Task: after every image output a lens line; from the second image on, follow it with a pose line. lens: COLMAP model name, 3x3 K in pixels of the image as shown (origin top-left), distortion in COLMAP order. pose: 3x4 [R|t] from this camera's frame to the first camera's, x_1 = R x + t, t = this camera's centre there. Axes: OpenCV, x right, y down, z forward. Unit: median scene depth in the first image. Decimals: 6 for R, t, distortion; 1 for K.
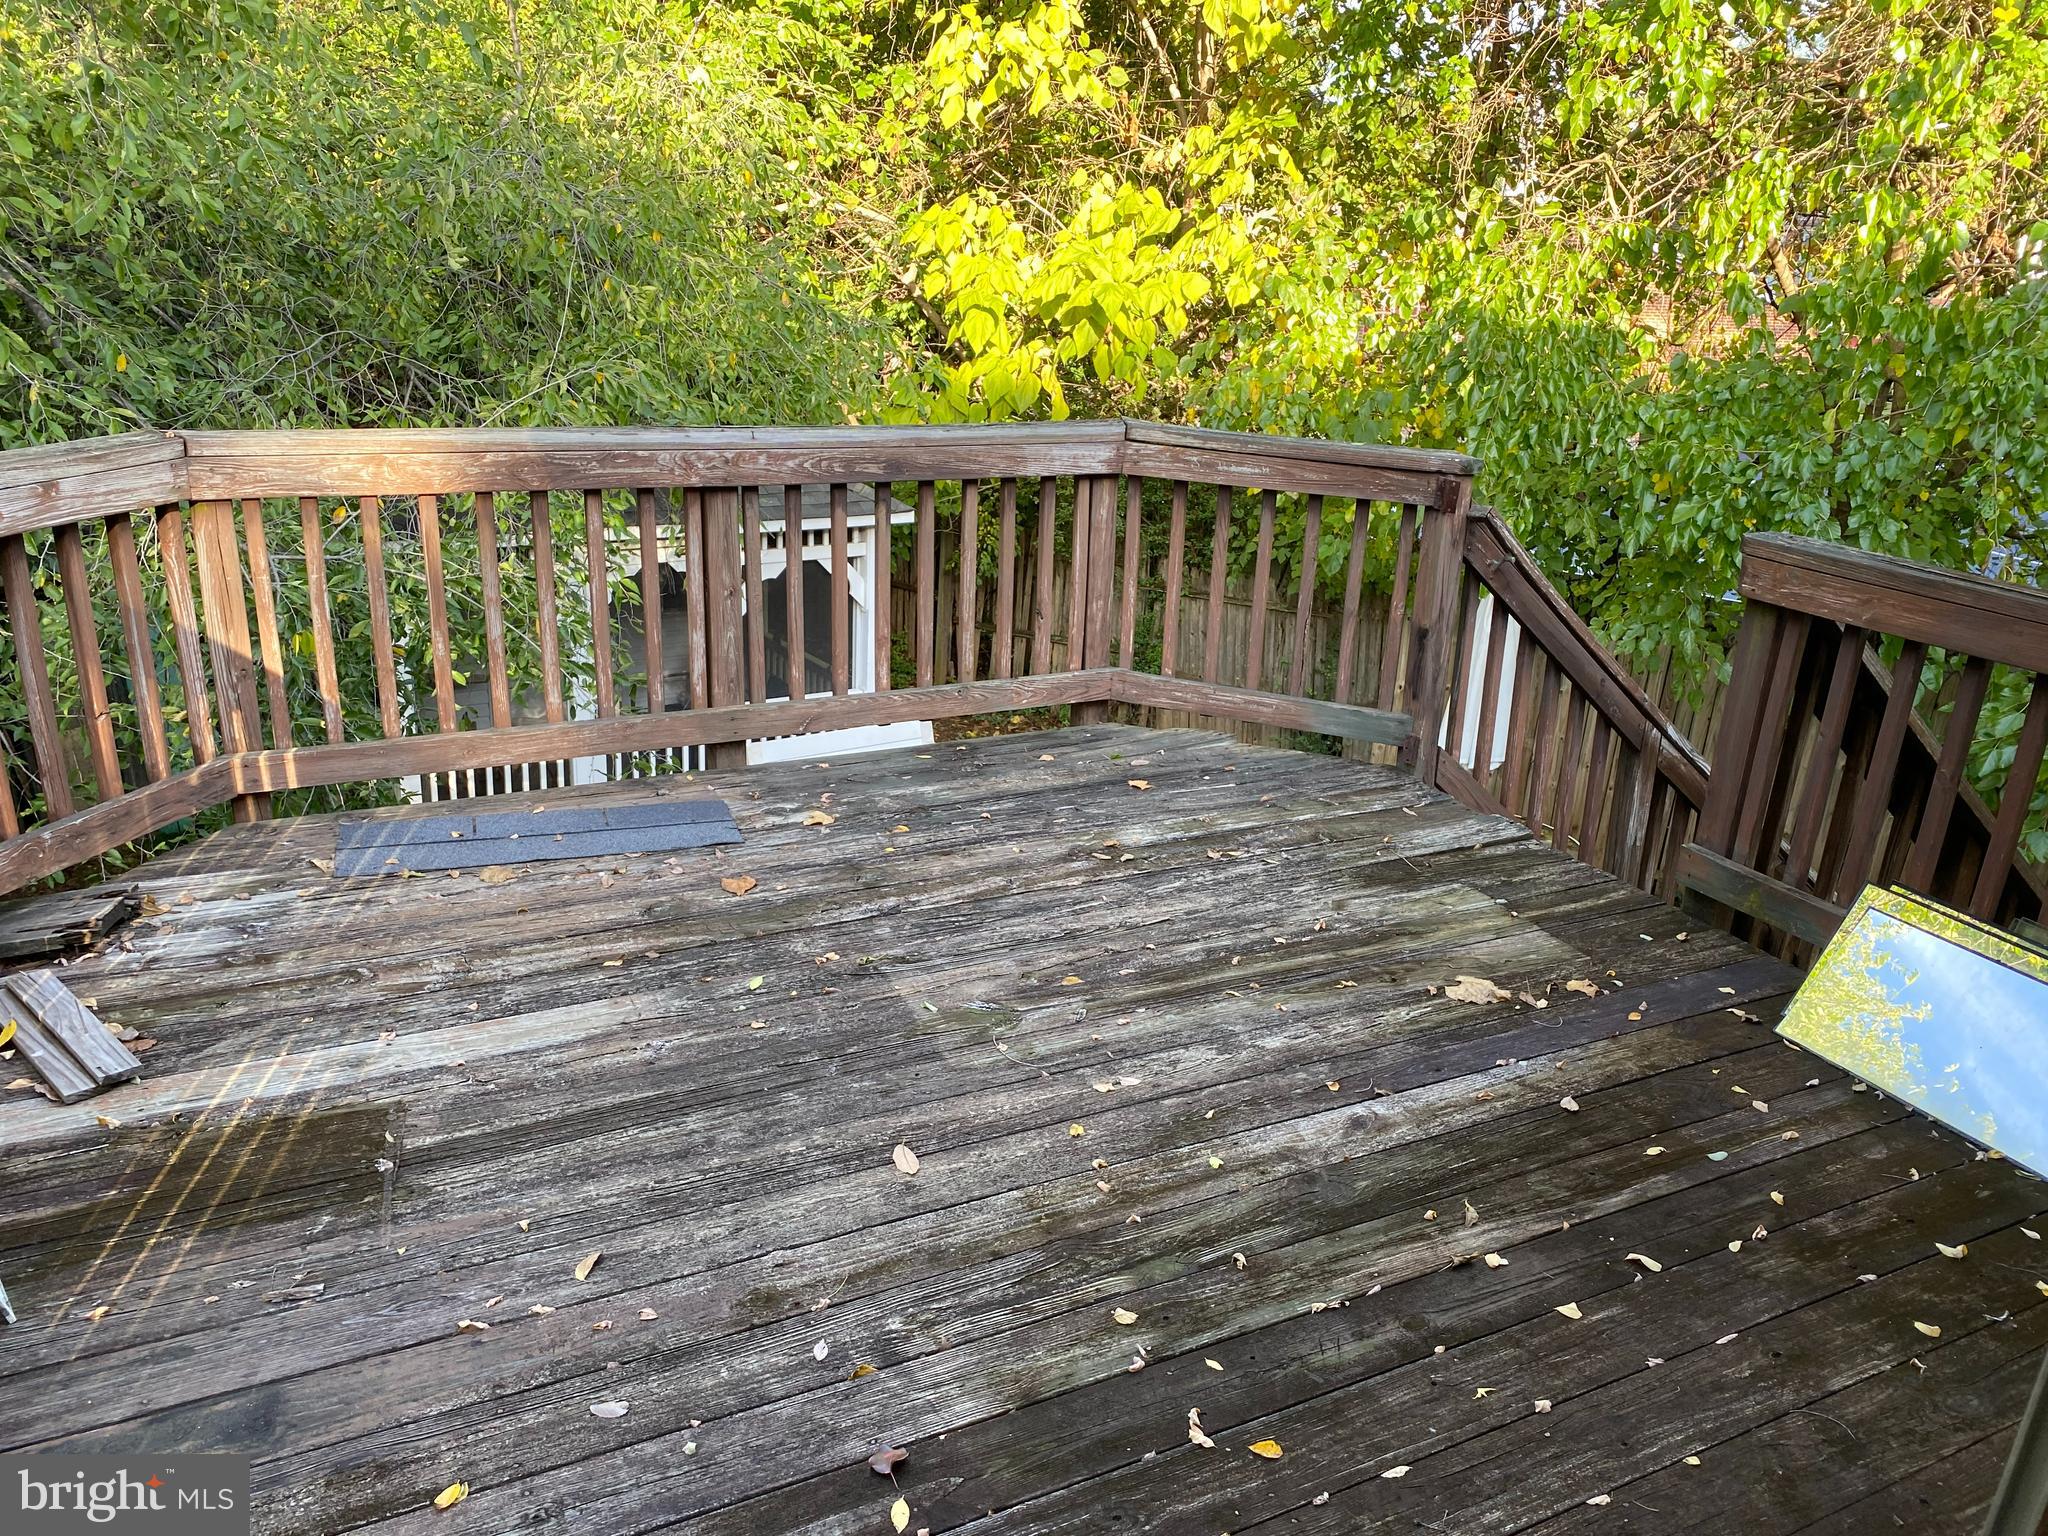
lens RADIAL K [[1547.7, 0, 1024.0], [0, 1547.7, 768.0], [0, 0, 1]] dist [0.044635, -0.003776]
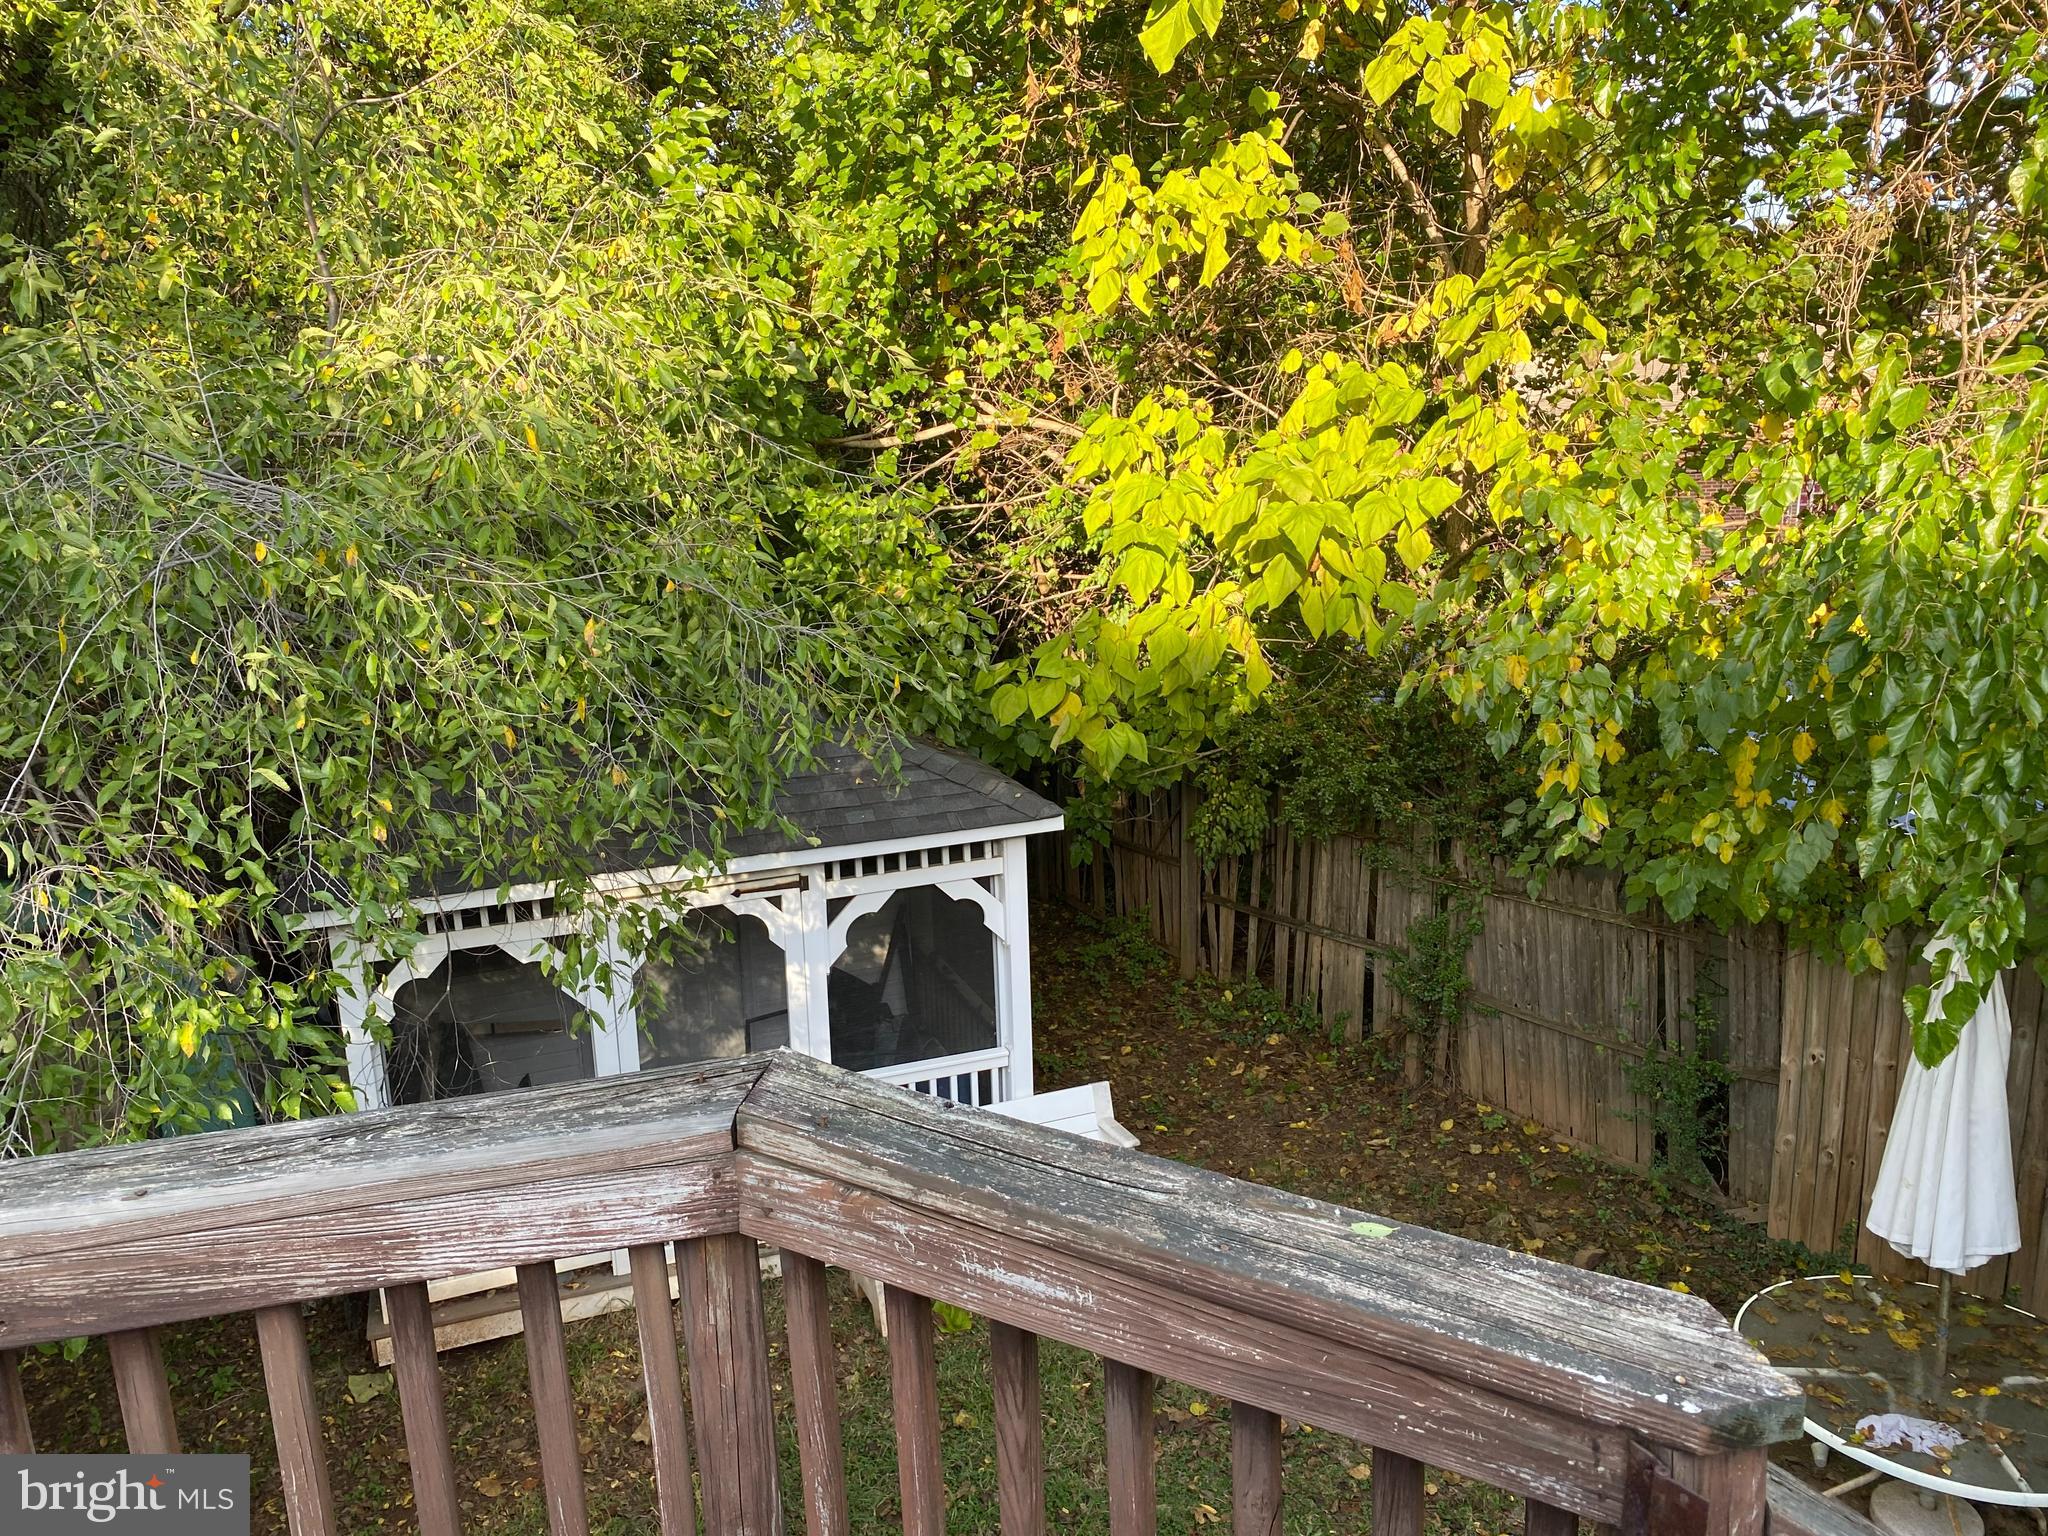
lens RADIAL K [[1547.1, 0, 1024.0], [0, 1547.1, 768.0], [0, 0, 1]] dist [0.000248, -0.008098]
pose [[0.967782, -0.024109, -0.250632, 0.100004], [-0.002565, 0.994410, -0.105560, -0.118487], [0.251776, 0.102802, 0.962310, 0.307999]]
